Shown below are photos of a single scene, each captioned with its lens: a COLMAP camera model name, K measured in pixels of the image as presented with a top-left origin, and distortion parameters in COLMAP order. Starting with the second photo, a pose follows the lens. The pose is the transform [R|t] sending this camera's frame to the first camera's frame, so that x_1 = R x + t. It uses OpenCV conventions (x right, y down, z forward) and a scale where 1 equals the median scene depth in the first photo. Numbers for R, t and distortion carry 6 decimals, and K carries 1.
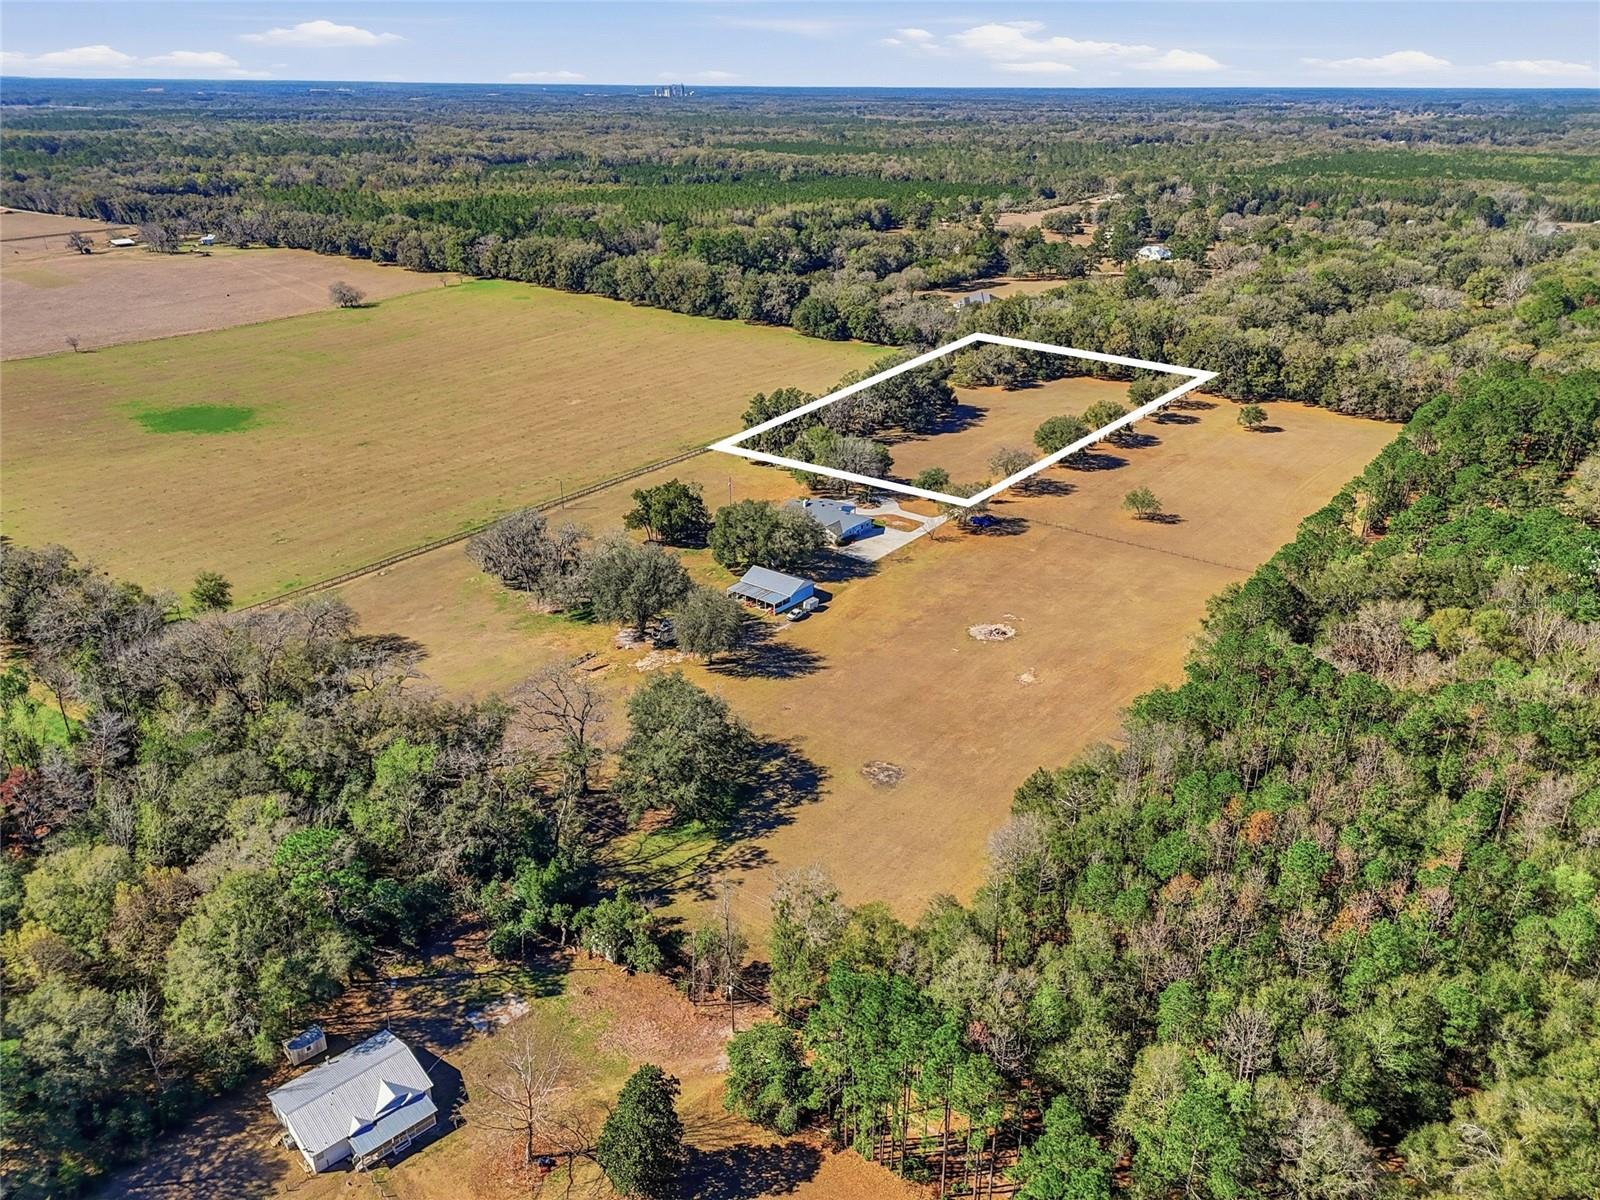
lens RADIAL K [[1161.4, 0, 800.0], [0, 1161.4, 600.0], [0, 0, 1]] dist [0.052278, -0.045742]
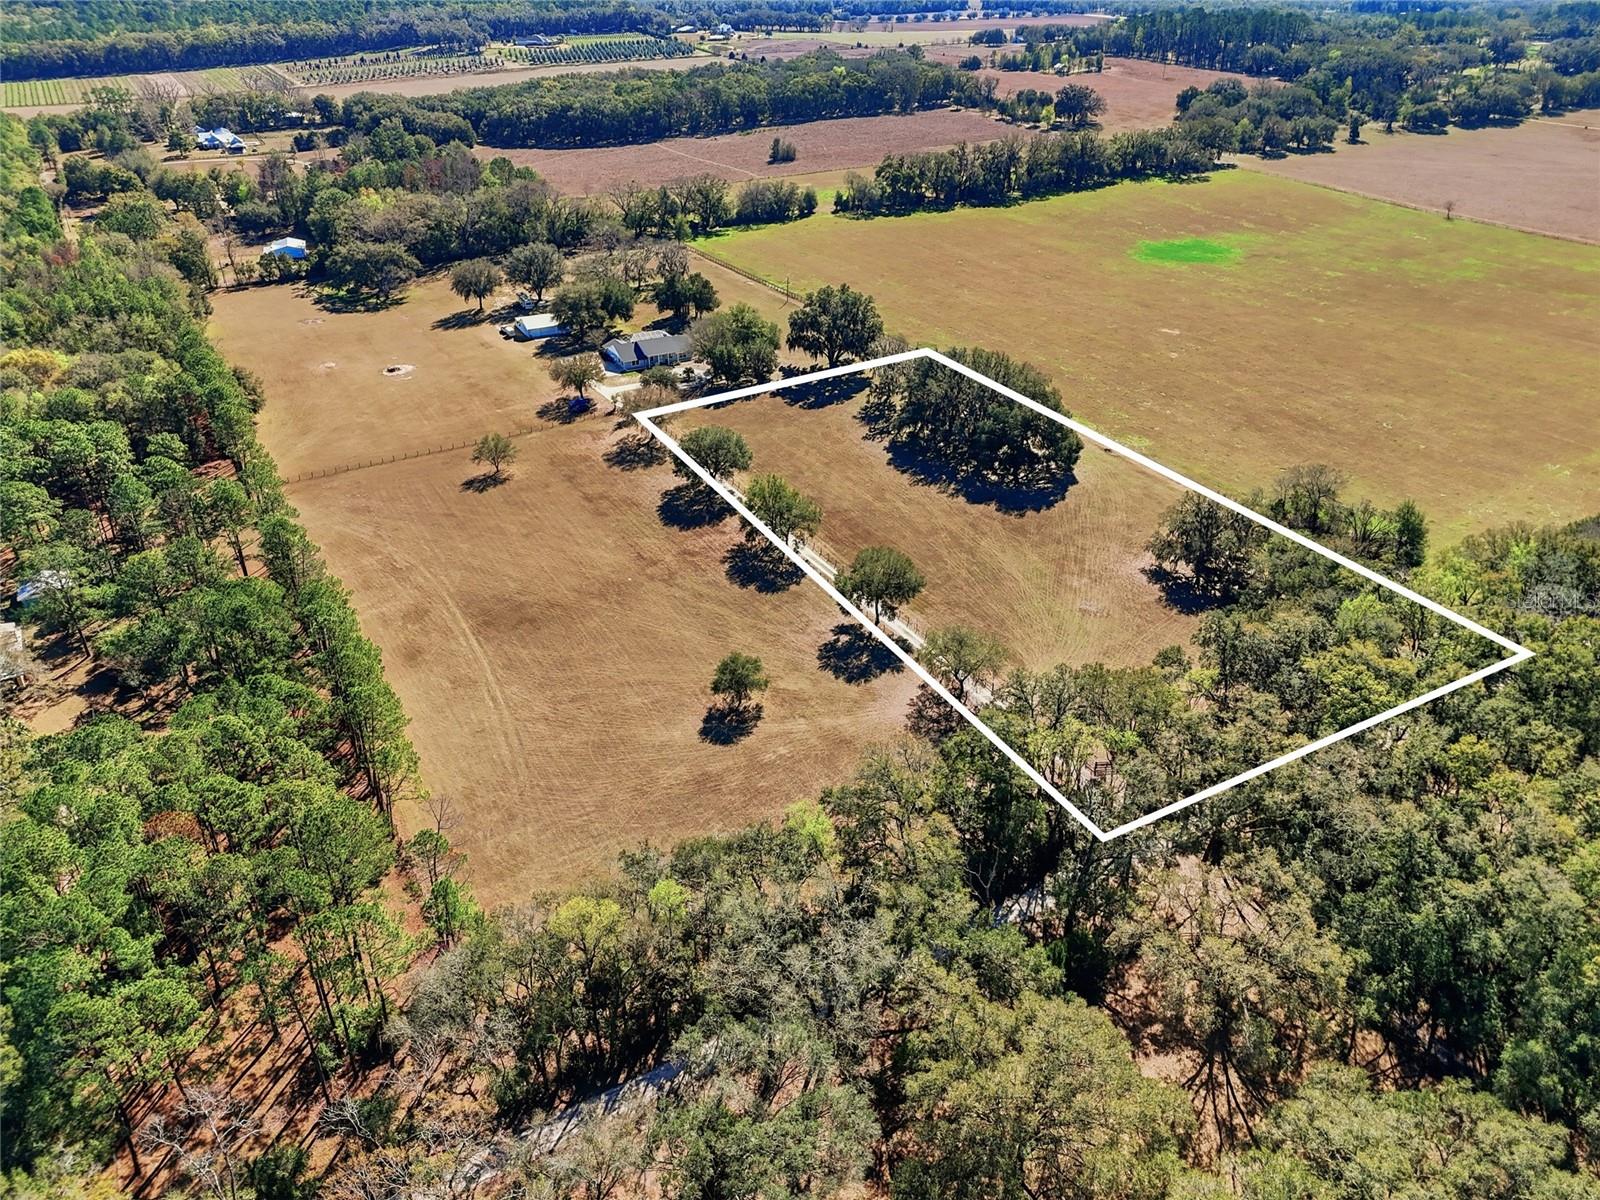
lens RADIAL K [[1161.4, 0, 800.0], [0, 1161.4, 600.0], [0, 0, 1]] dist [0.052278, -0.045742]
pose [[-0.399876, 0.451136, -0.797857, 0.871060], [-0.371697, 0.715875, 0.591071, -0.555659], [0.837819, 0.532916, -0.118575, 1.264144]]
